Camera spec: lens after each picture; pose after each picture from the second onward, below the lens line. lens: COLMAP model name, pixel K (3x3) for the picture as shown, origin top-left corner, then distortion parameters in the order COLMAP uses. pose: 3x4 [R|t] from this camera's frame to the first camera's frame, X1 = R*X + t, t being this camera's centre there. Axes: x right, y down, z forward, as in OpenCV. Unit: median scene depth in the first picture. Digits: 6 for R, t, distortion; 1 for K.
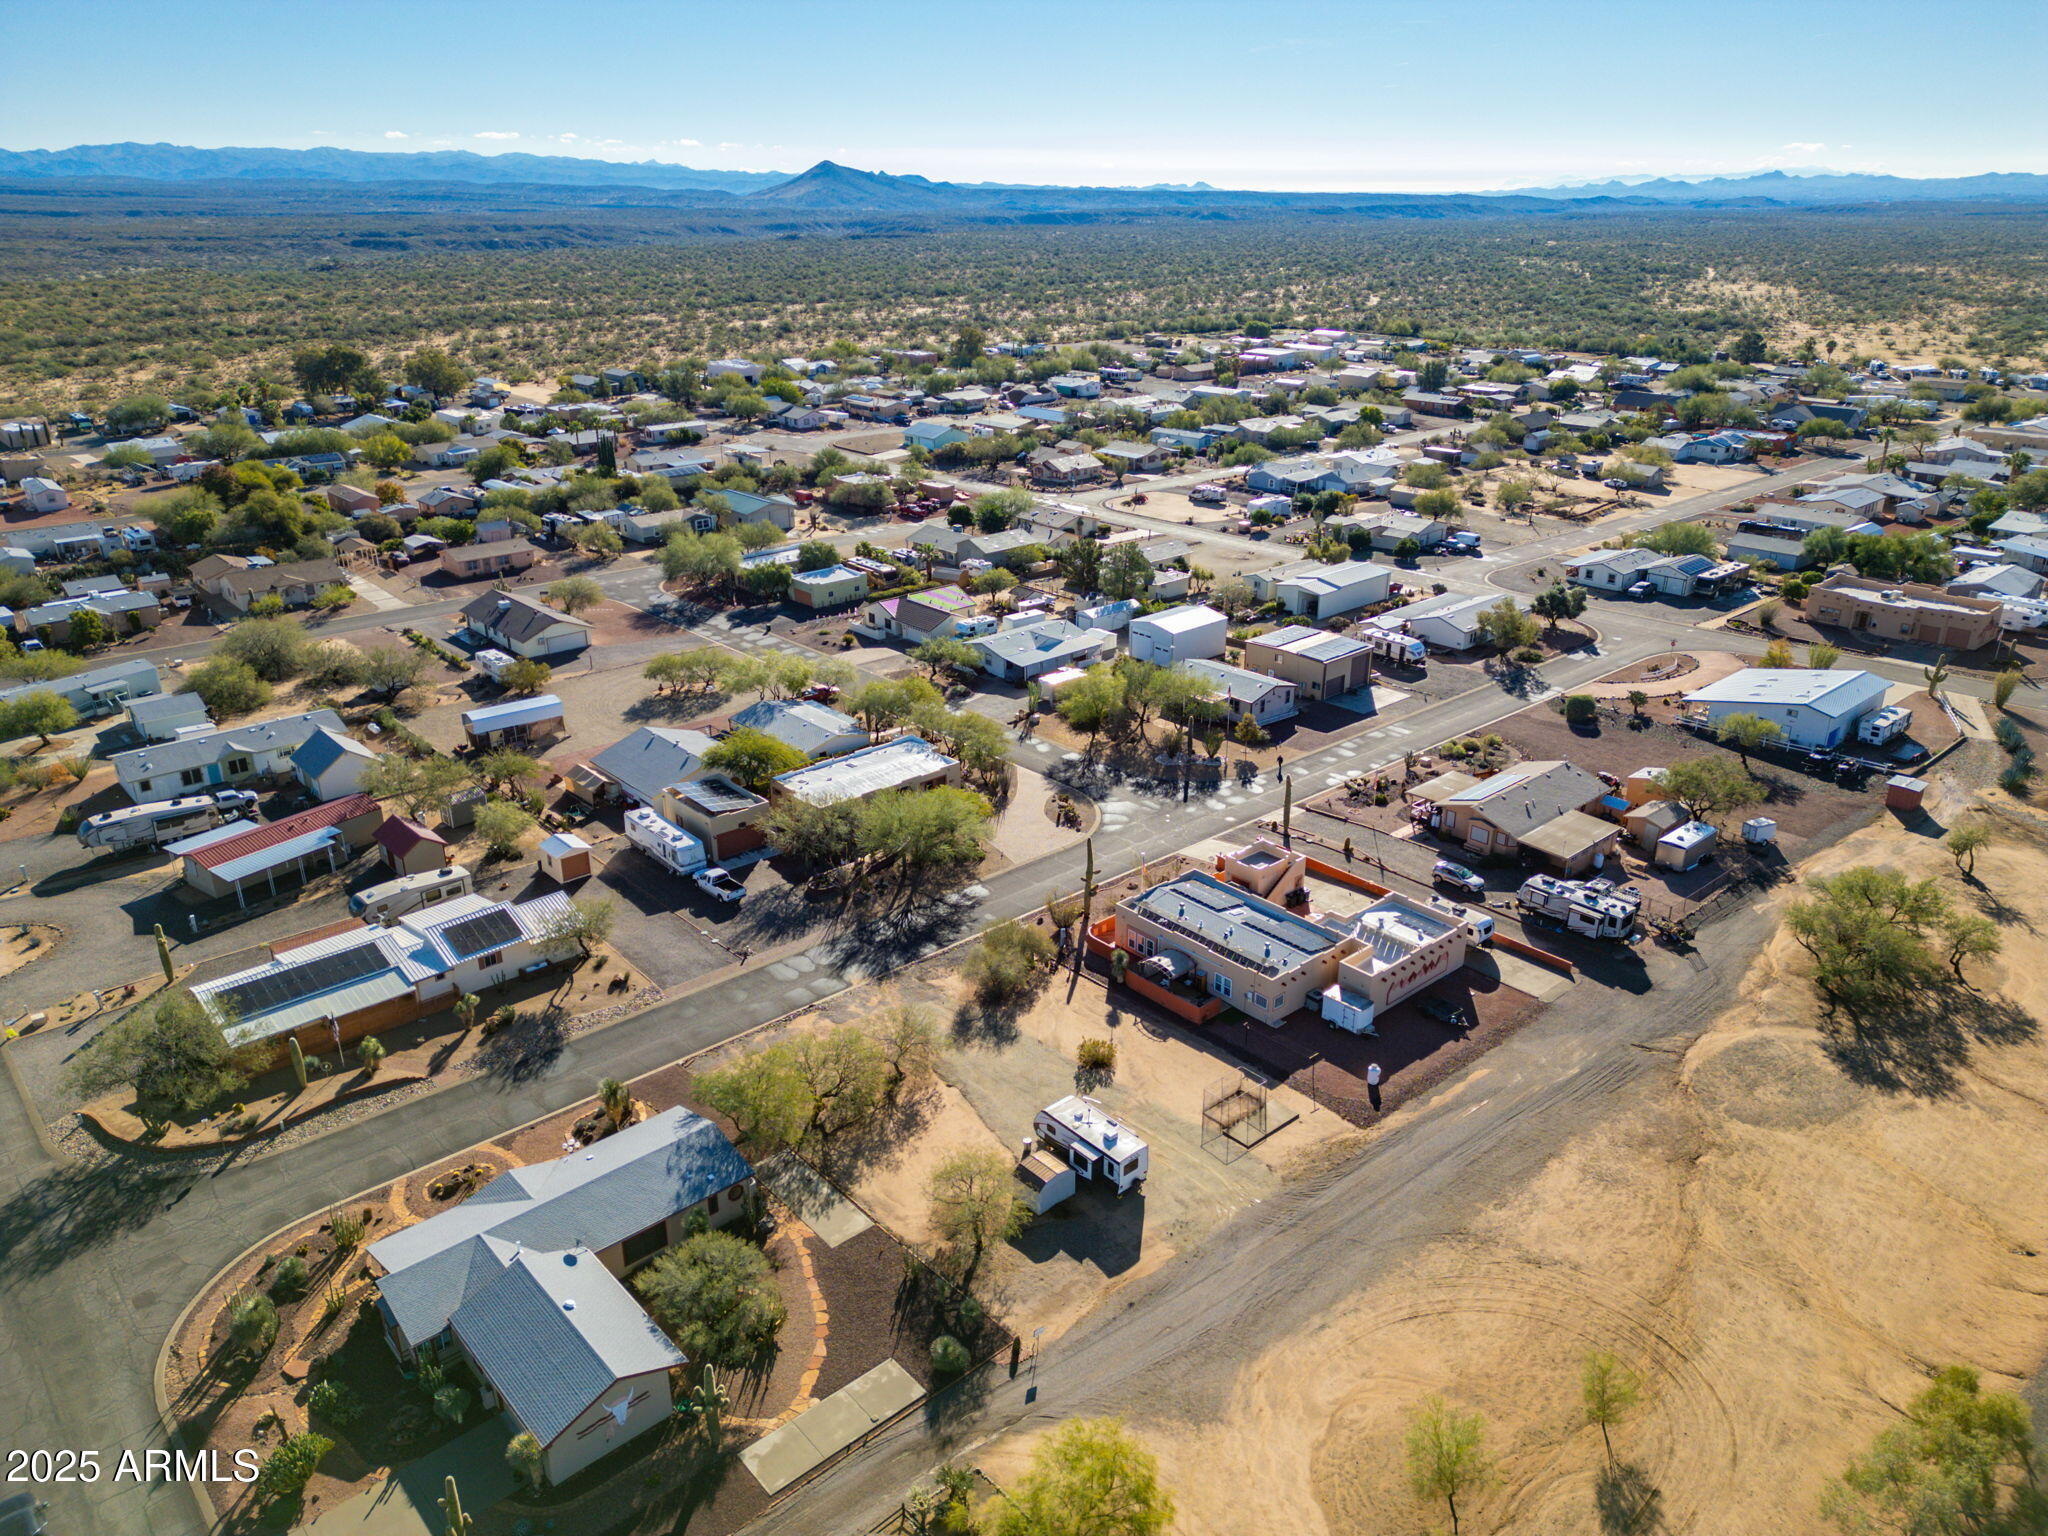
lens RADIAL K [[1416.9, 0, 1016.7], [0, 1416.9, 773.5], [0, 0, 1]] dist [0.068984, -0.058149]
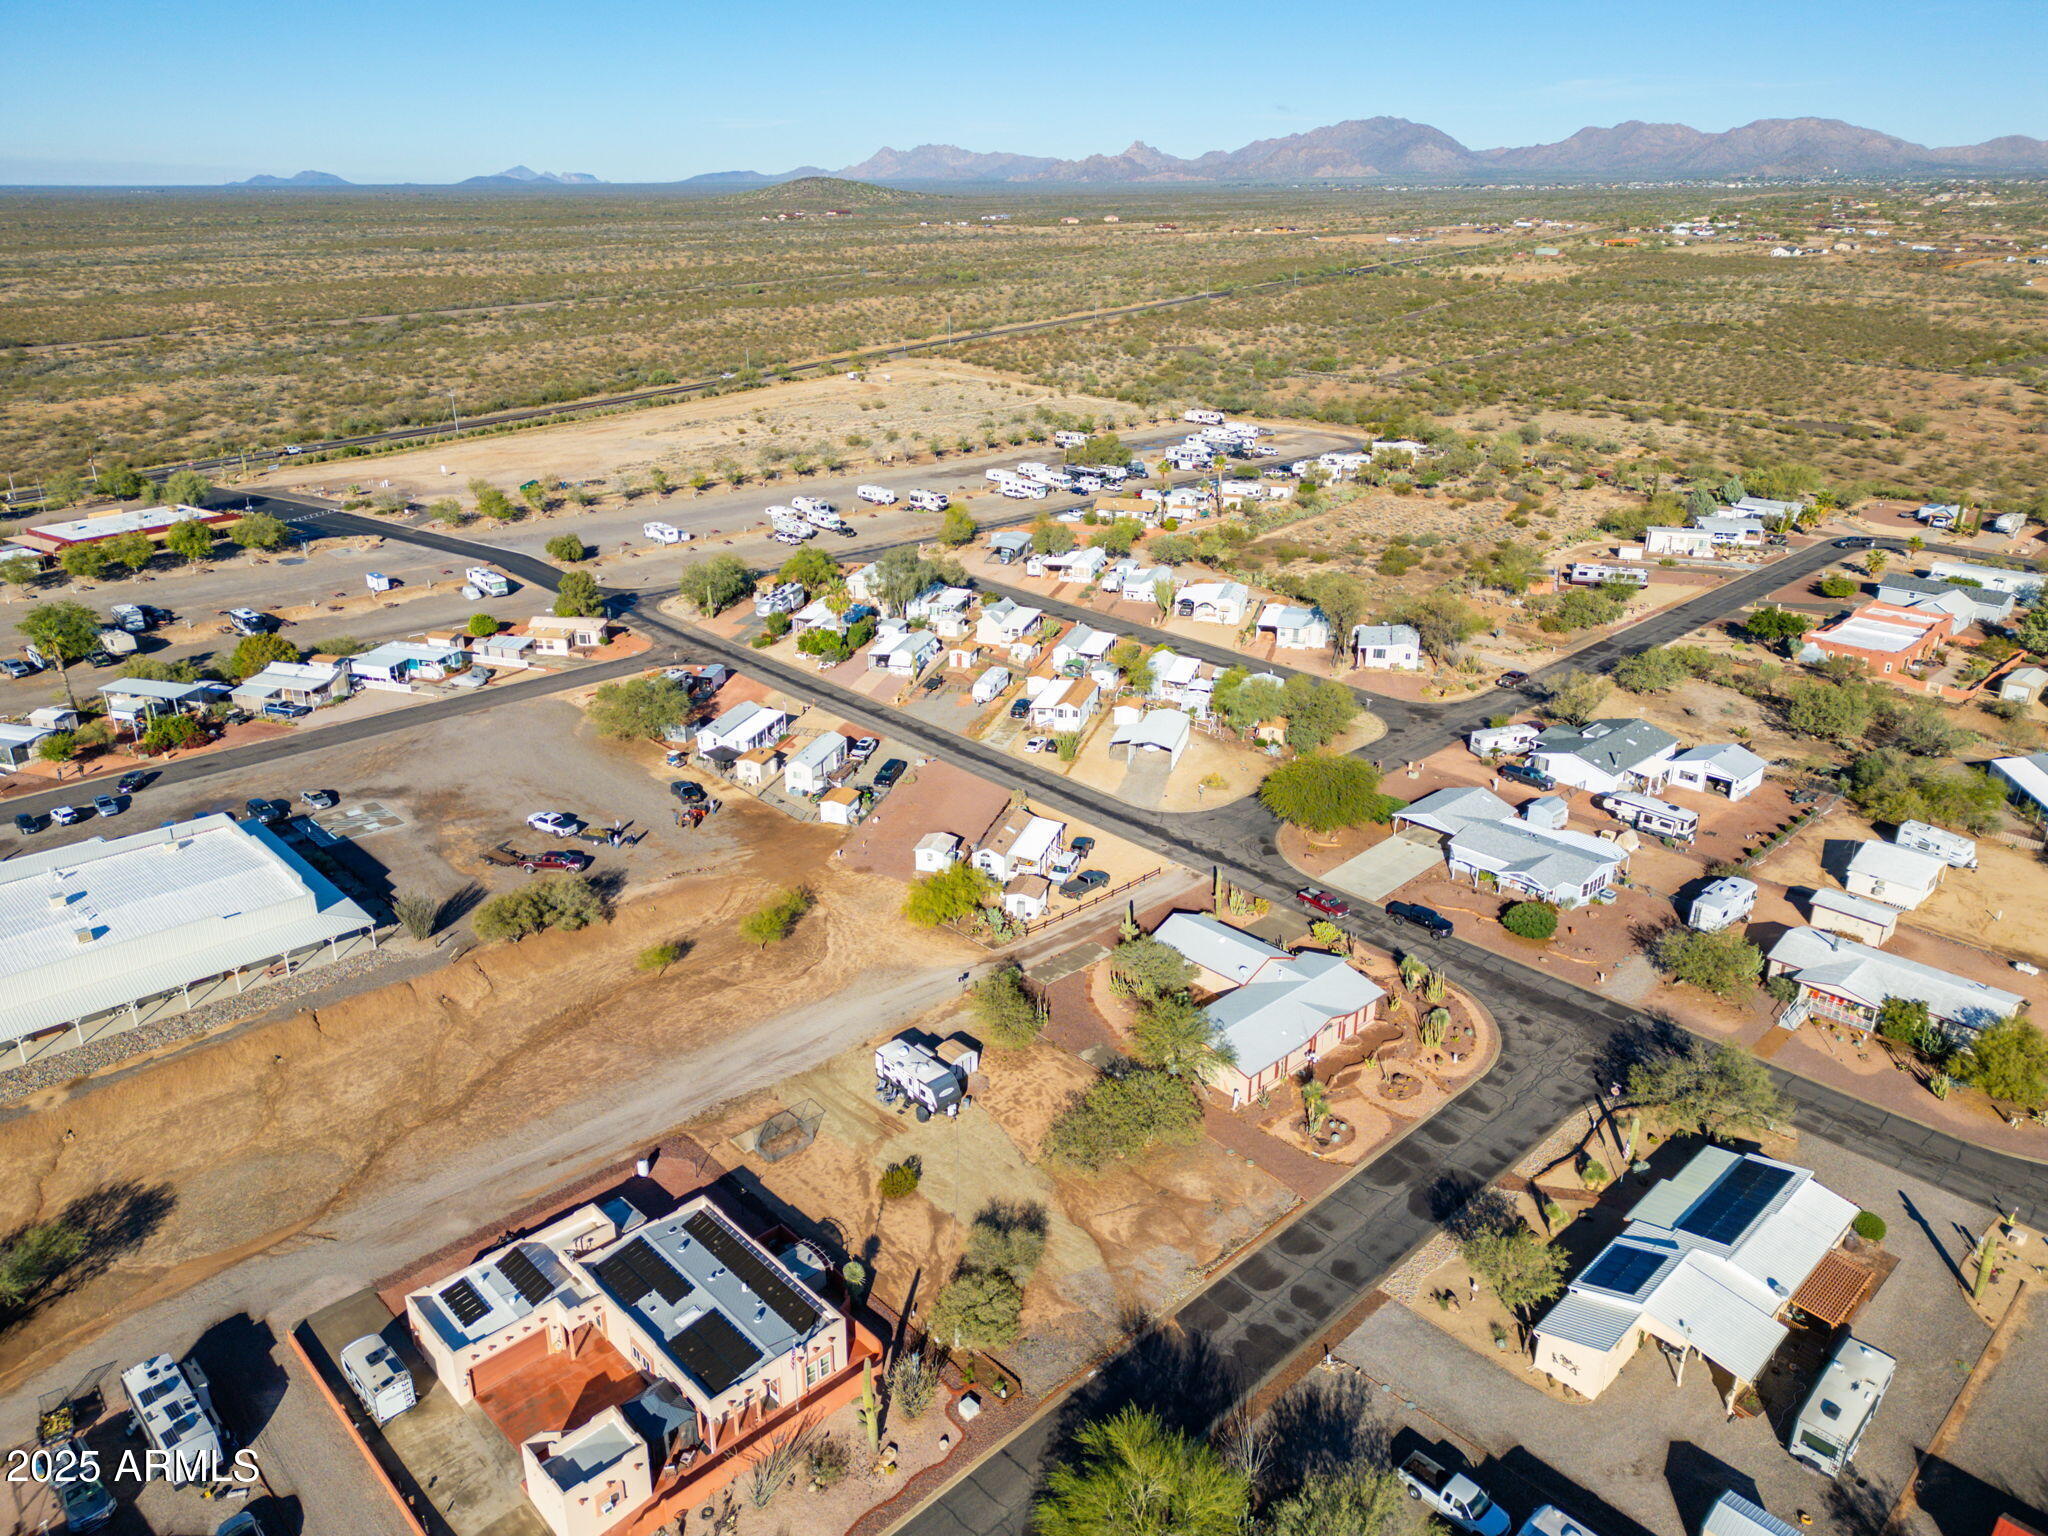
lens RADIAL K [[1425.3, 0, 1030.1], [0, 1425.3, 786.7], [0, 0, 1]] dist [0.078416, -0.077186]
pose [[-0.999172, 0.015947, -0.037434, -0.004476], [-0.015295, 0.705332, 0.708712, -0.723825], [0.037705, 0.708697, -0.704504, 1.490081]]
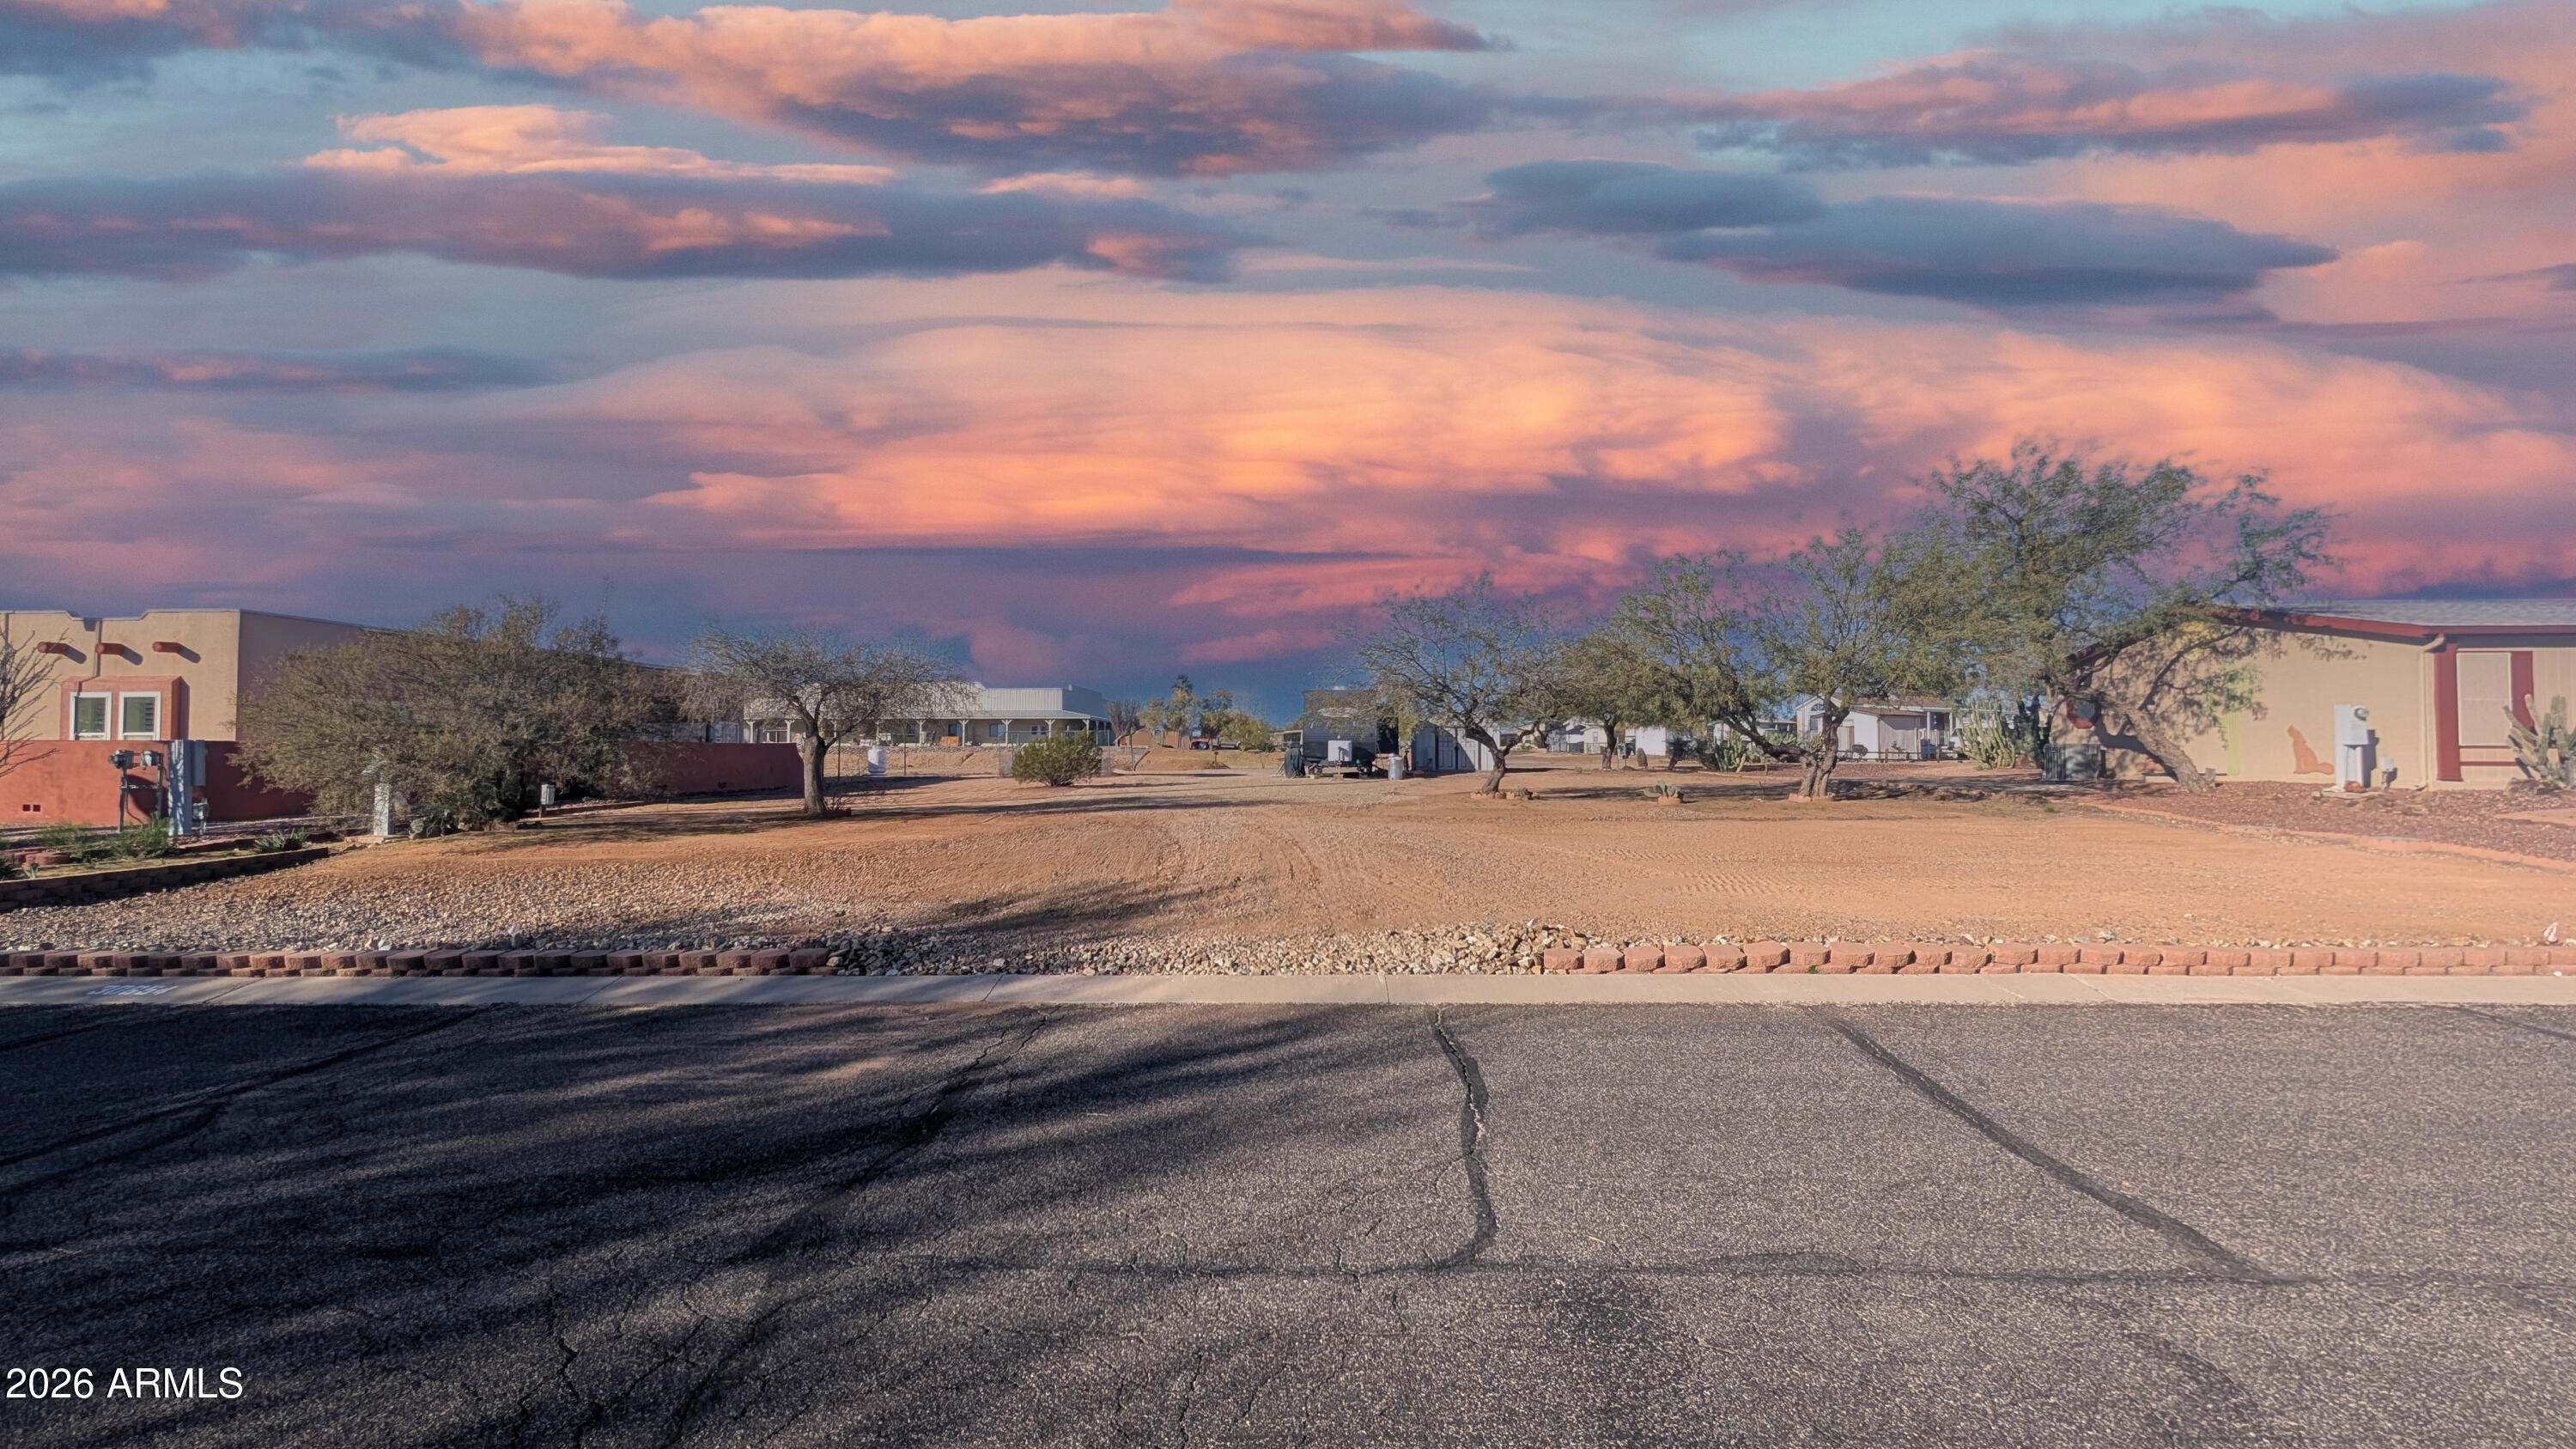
lens RADIAL K [[969.4, 0, 1288.5], [0, 969.4, 713.4], [0, 0, 1]] dist [0.001710, -0.000244]
pose [[-0.715885, 0.037200, 0.697227, -0.187035], [0.275380, 0.932675, 0.232988, 0.131153], [-0.641619, 0.358795, -0.677932, 1.113639]]
